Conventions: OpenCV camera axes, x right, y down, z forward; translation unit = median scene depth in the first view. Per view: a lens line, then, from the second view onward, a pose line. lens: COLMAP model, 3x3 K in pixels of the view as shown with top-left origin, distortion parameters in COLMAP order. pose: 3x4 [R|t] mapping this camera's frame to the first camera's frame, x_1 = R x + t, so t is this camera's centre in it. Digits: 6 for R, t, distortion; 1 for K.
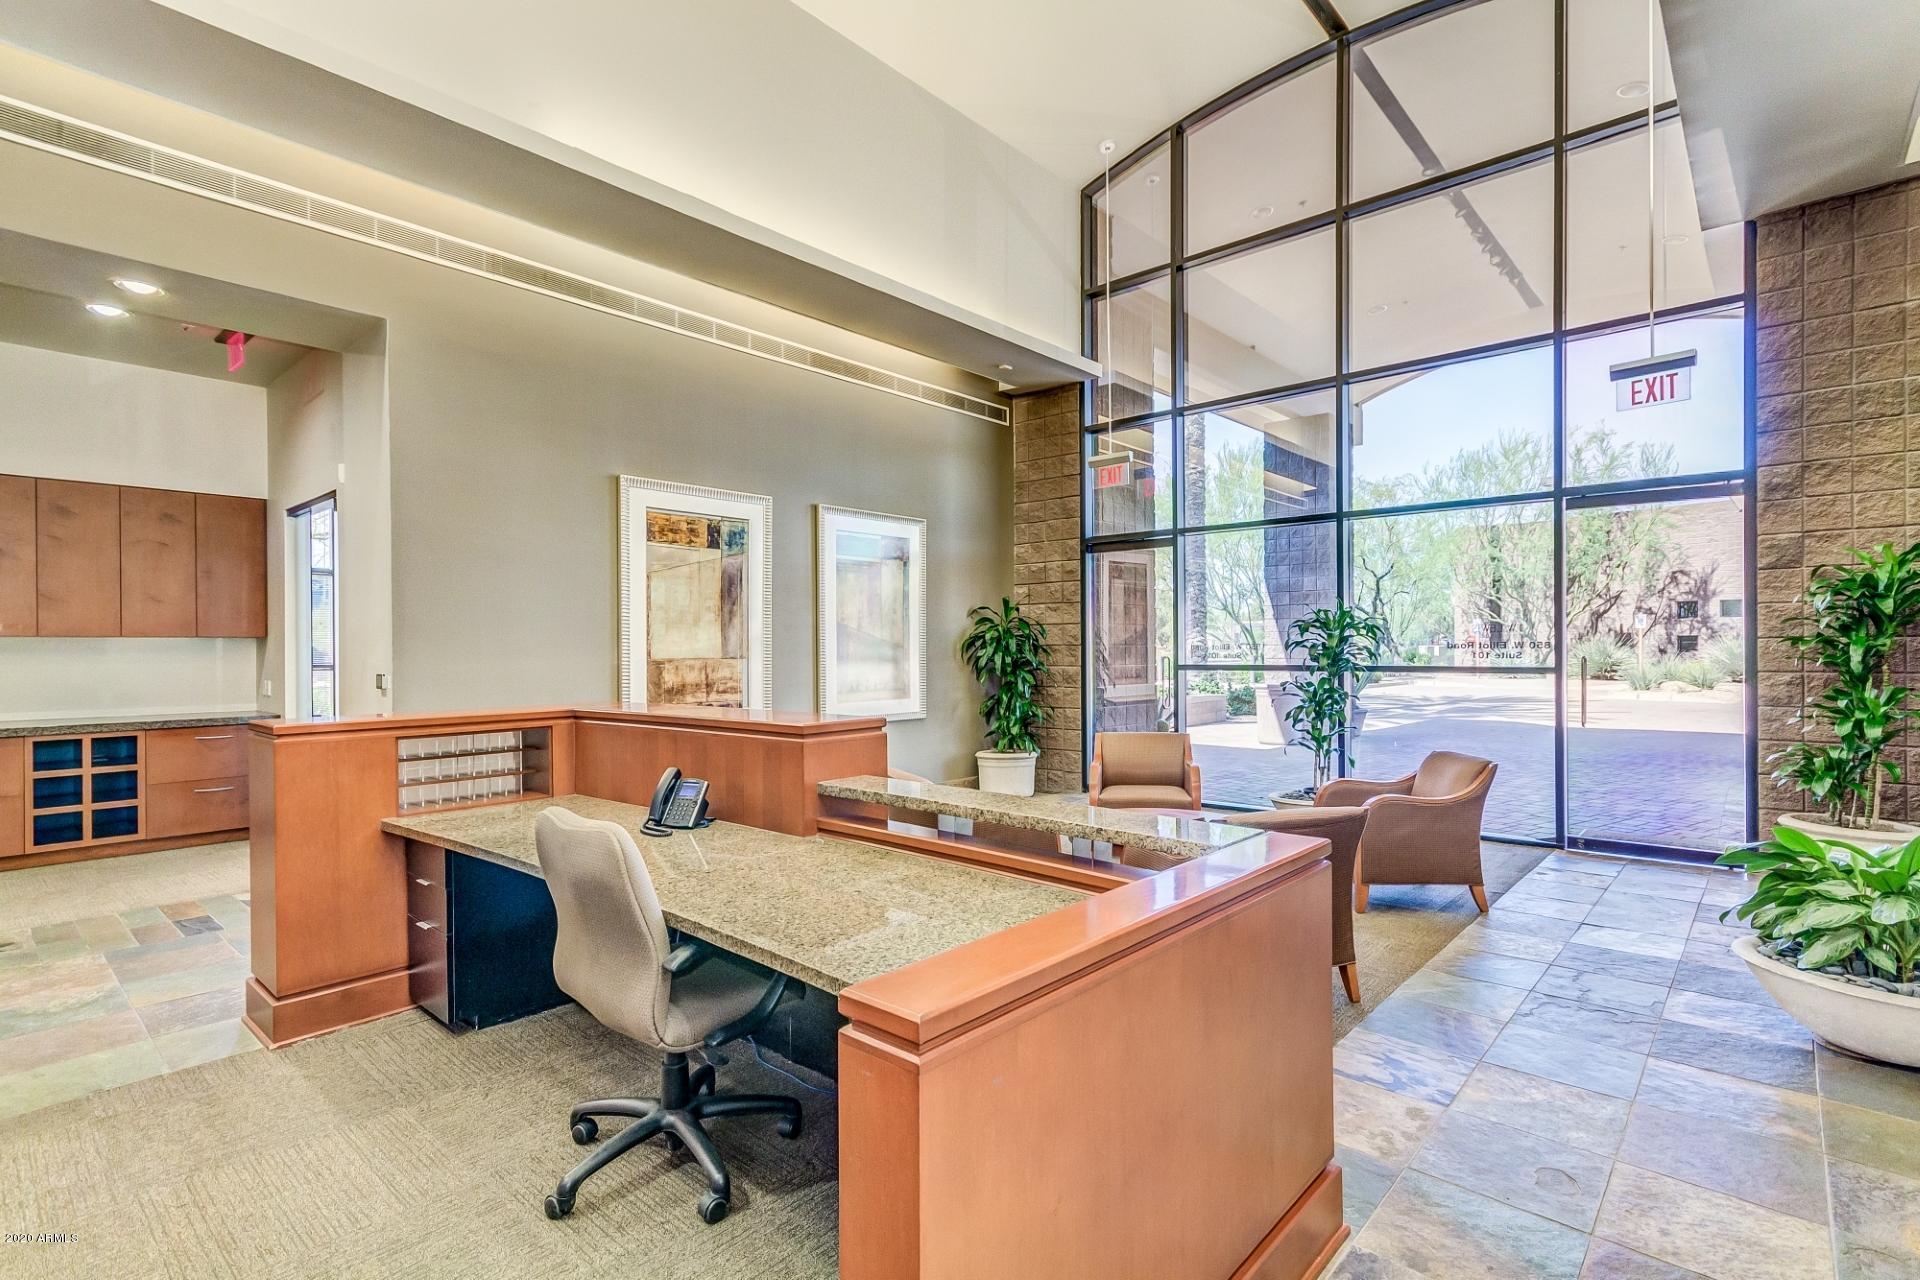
lens RADIAL K [[899.3, 0, 964.9], [0, 899.3, 641.8], [0, 0, 1]] dist [0.011980, 0.000129]
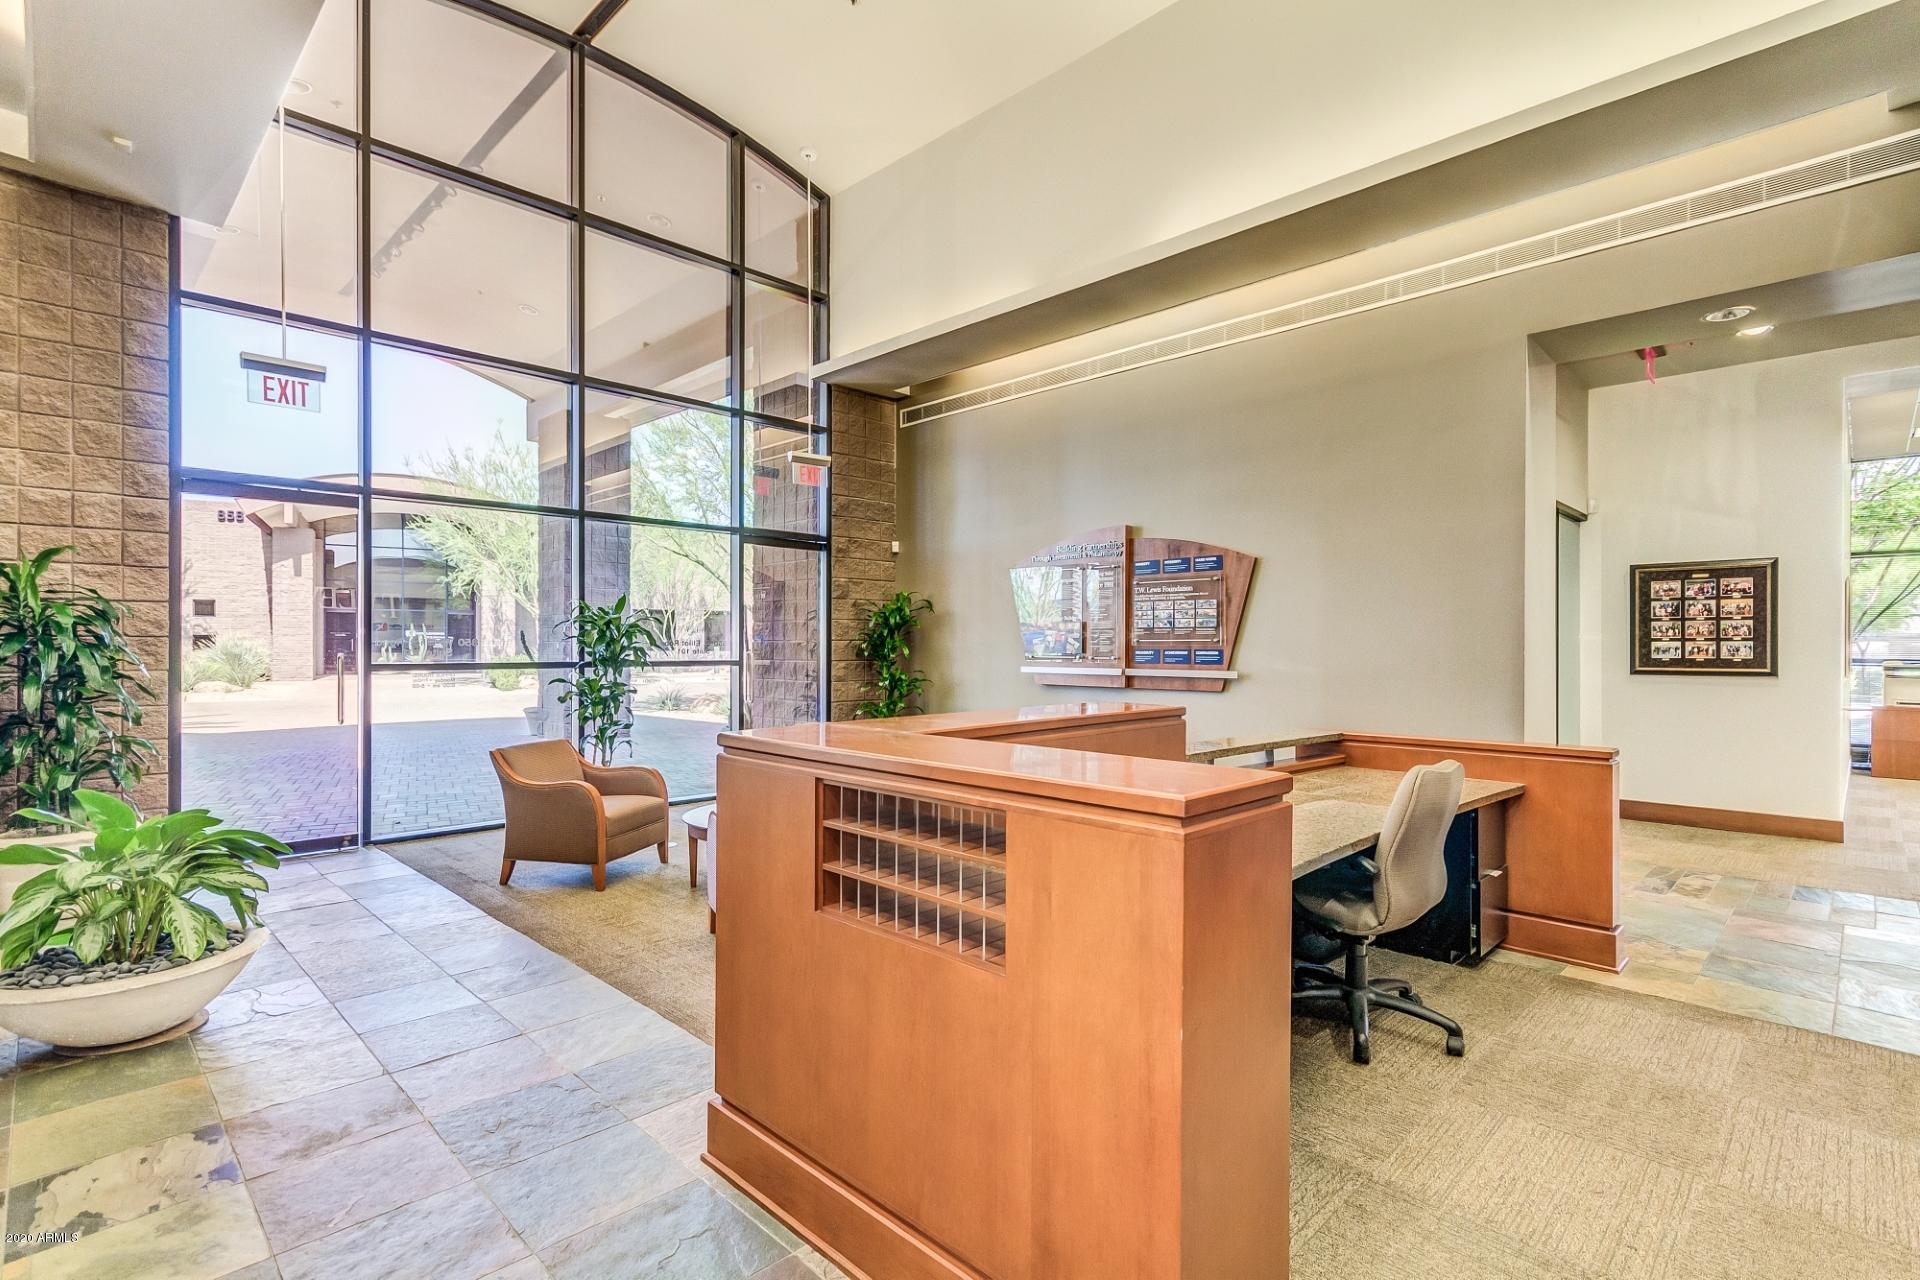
lens RADIAL K [[899.3, 0, 962.8], [0, 899.3, 649.6], [0, 0, 1]] dist [0.011980, 0.000129]
pose [[0.068601, 0.001306, 0.997643, -0.459634], [-0.009614, 0.999954, -0.000648, 0.007160], [-0.997598, -0.009547, 0.068610, 0.408419]]
